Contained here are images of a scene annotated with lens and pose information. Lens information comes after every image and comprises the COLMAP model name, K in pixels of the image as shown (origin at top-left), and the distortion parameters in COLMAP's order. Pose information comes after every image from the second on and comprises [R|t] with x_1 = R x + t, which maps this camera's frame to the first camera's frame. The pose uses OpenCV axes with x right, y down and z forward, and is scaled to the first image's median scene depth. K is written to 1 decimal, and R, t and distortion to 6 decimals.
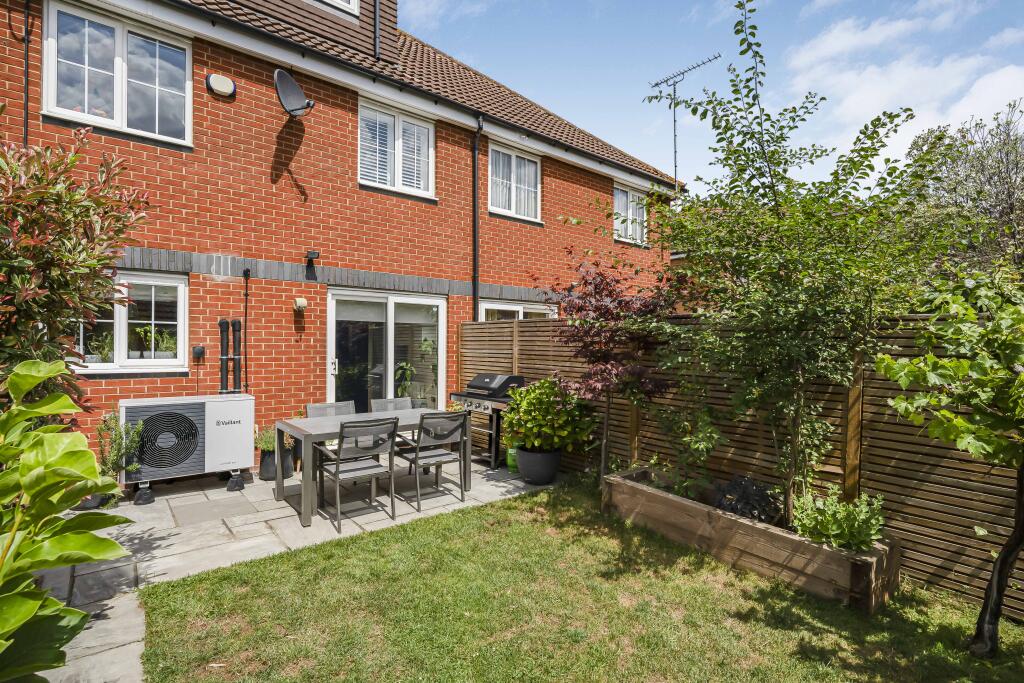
lens RADIAL K [[490.4, 0, 511.7], [0, 490.4, 341.4], [0, 0, 1]] dist [-0.002307, -0.000219]
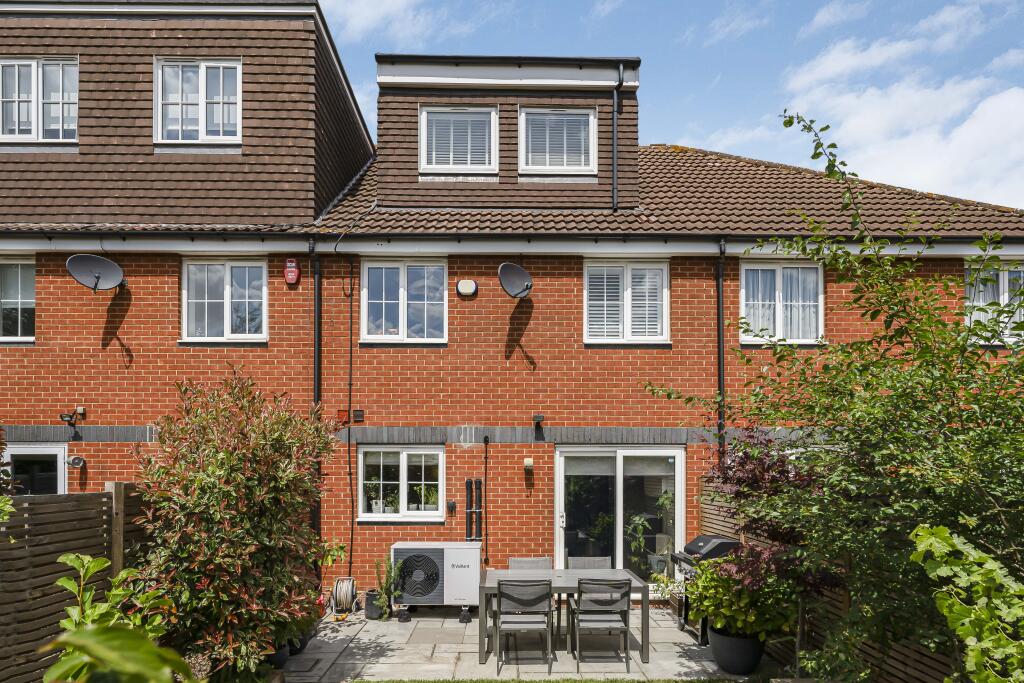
lens RADIAL K [[558.6, 0, 524.4], [0, 558.6, 458.4], [0, 0, 1]] dist [0.000819, 0.001006]
pose [[0.788072, -0.015858, -0.615378, 0.346298], [0.006774, 0.999831, -0.017091, -0.066435], [0.615545, 0.009300, 0.788047, -0.007299]]
